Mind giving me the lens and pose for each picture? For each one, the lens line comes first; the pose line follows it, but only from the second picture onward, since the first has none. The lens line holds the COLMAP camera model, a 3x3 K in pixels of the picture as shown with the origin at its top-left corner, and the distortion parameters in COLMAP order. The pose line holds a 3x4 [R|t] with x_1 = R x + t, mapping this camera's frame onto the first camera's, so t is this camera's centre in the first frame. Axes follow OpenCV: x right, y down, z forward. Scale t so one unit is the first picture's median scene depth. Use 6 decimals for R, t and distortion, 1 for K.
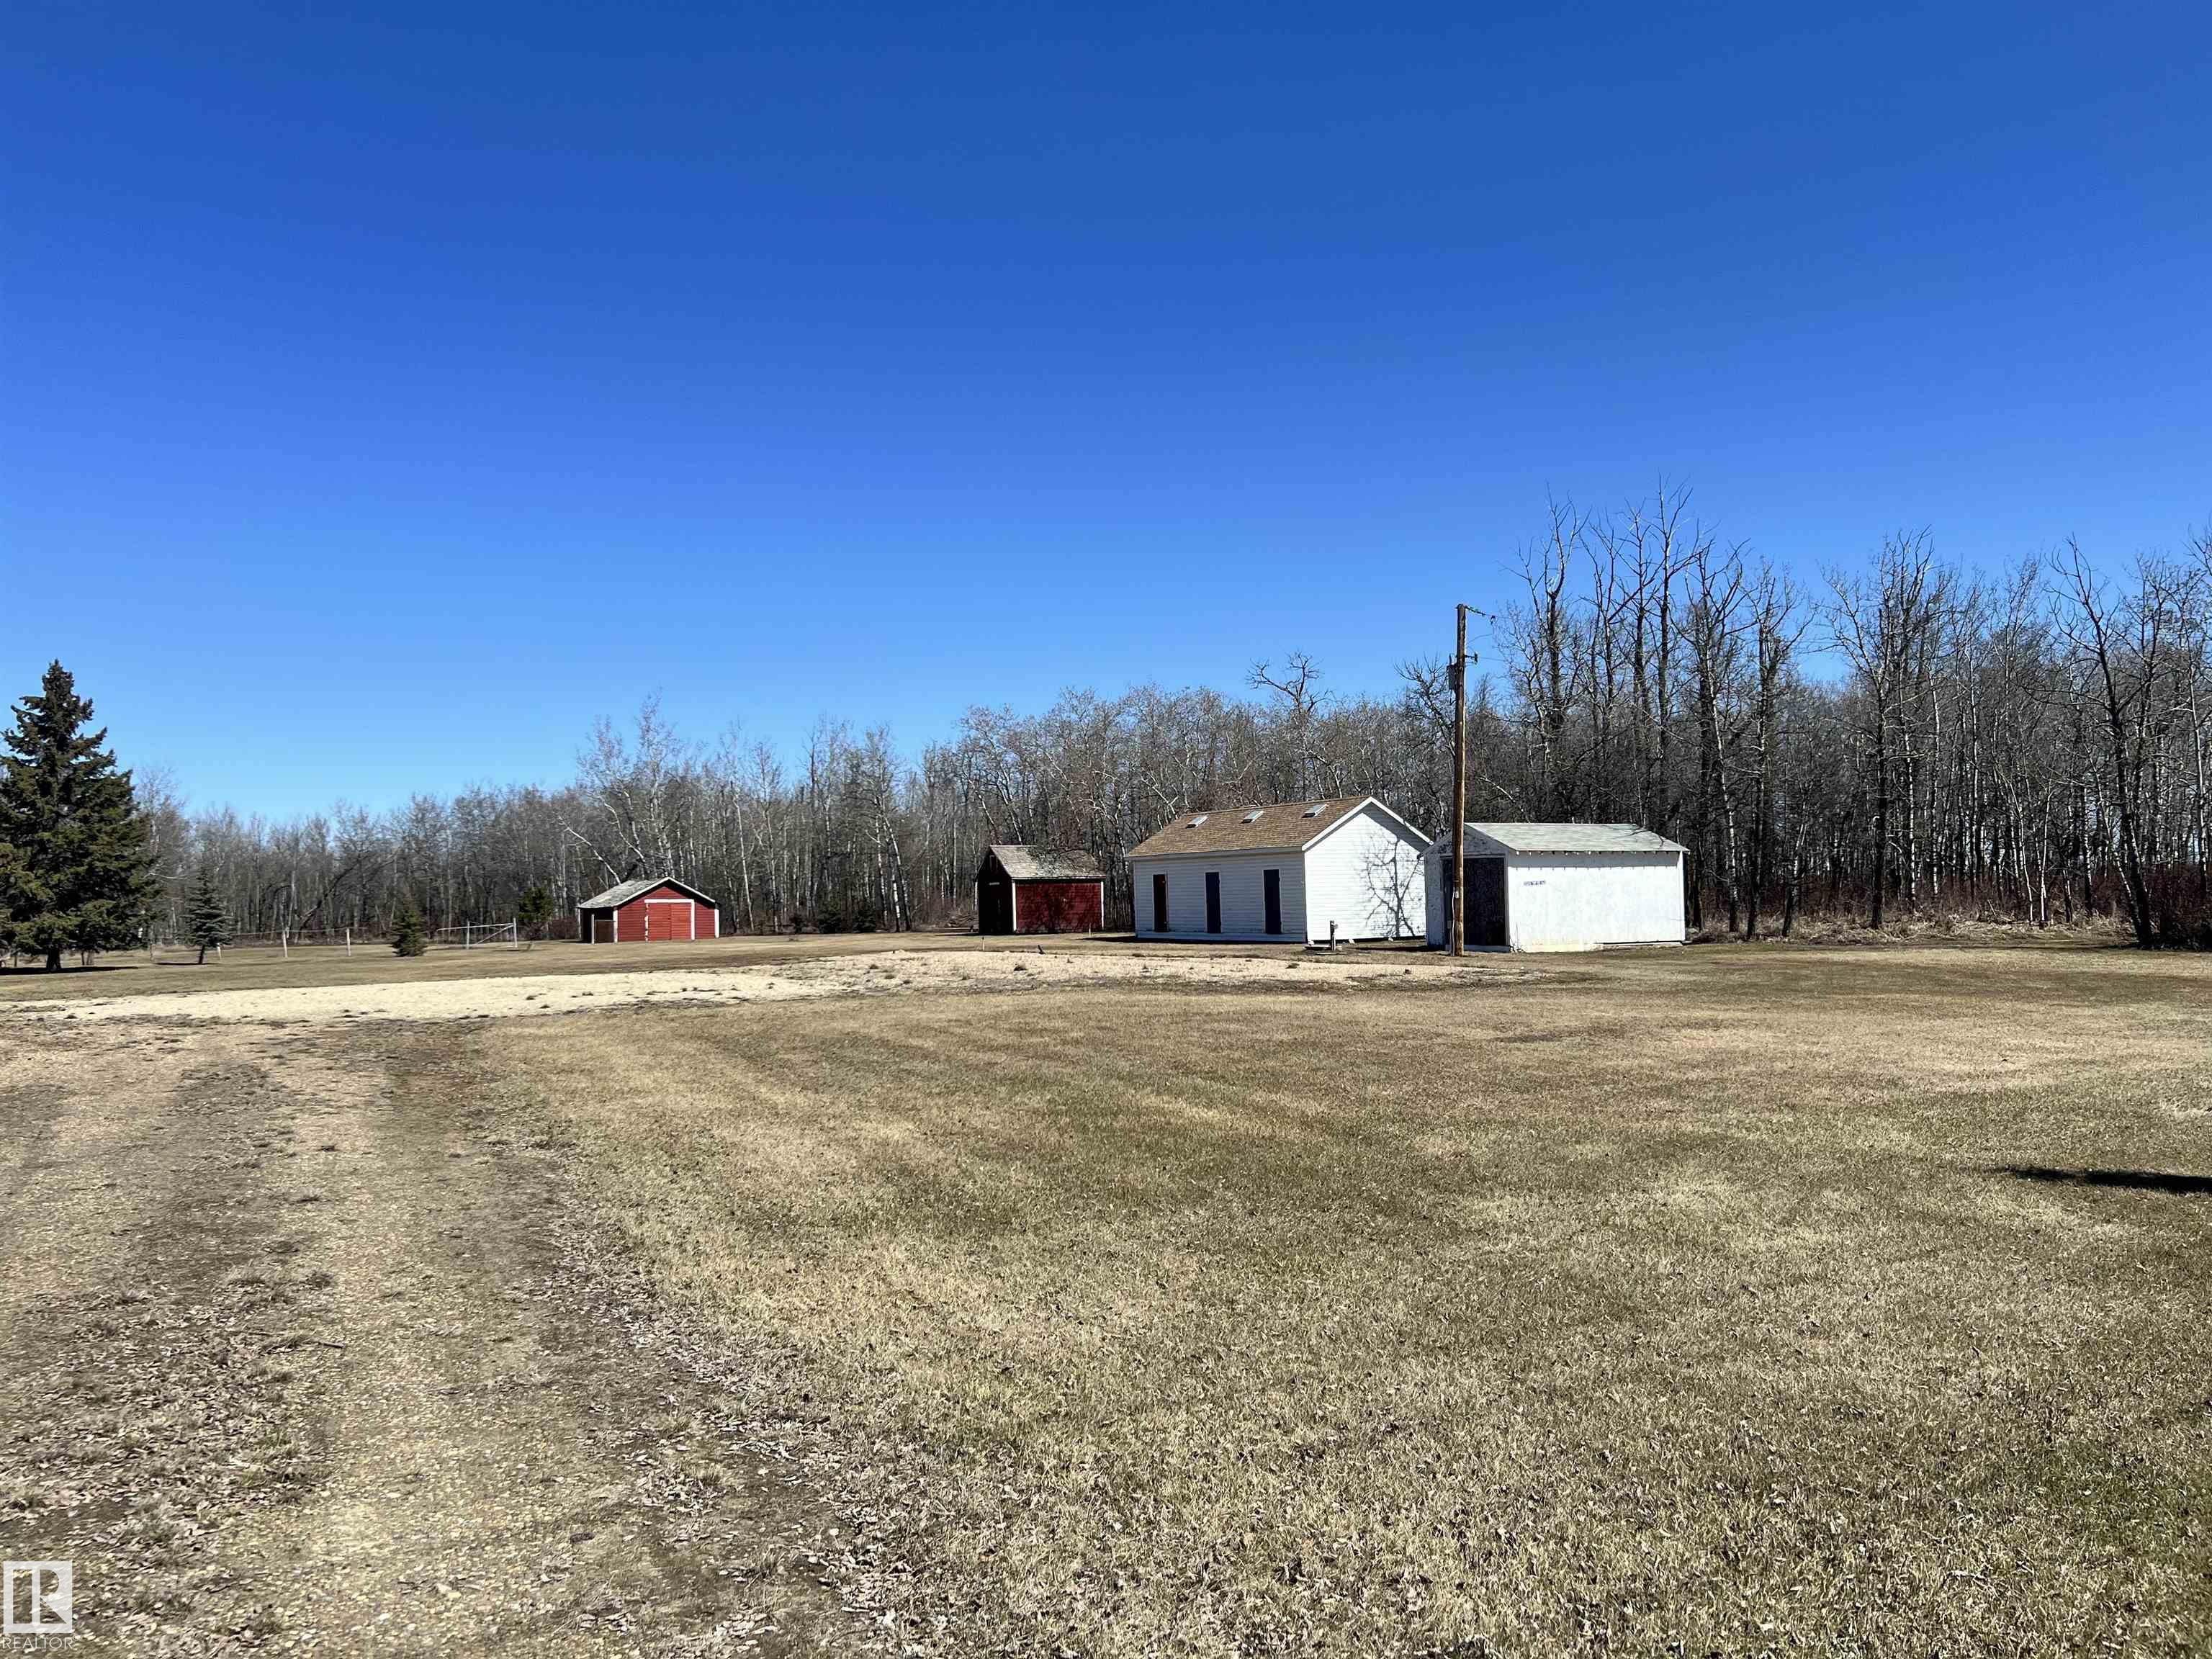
lens RADIAL K [[1634.9, 0, 1106.0], [0, 1634.9, 829.5], [0, 0, 1]] dist [0.038469, -0.002080]
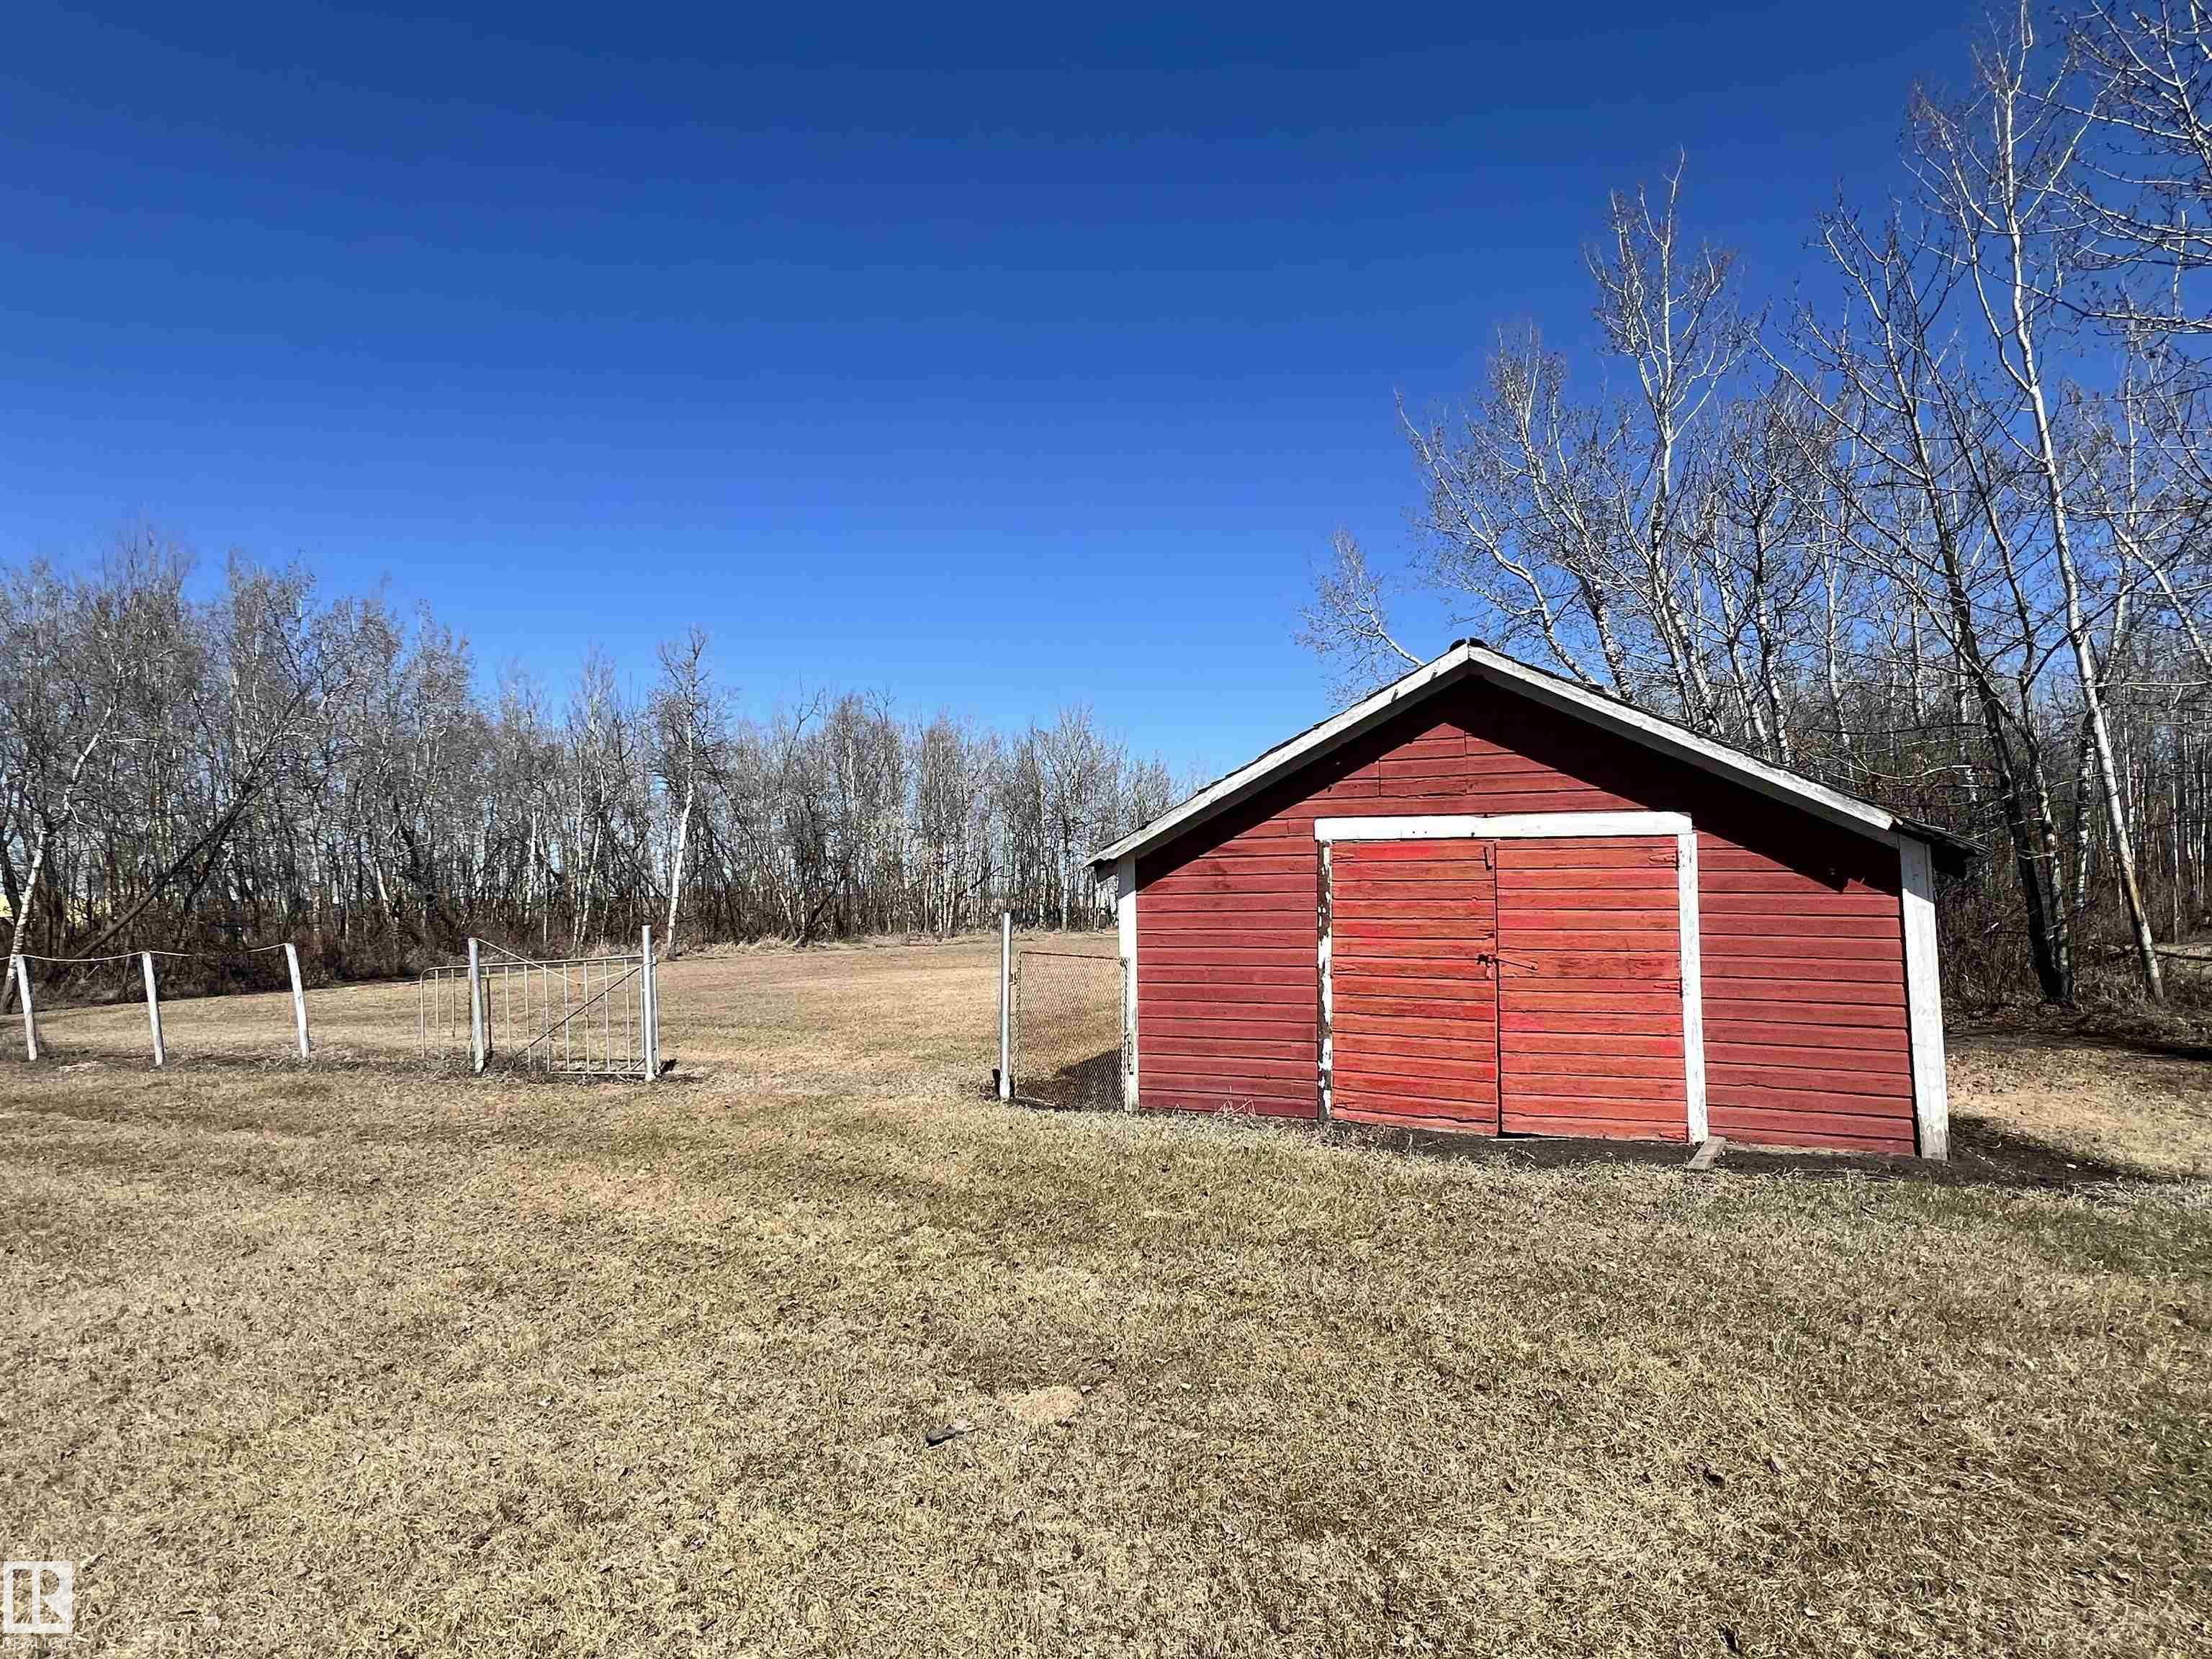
lens RADIAL K [[1058.7, 0, 1106.0], [0, 1058.7, 829.5], [0, 0, 1]] dist [-0.002485, -0.000263]
pose [[0.628940, -0.035321, -0.776651, -0.247265], [0.038167, 0.999166, -0.014533, 0.049571], [0.776517, -0.020502, 0.629763, 1.041807]]
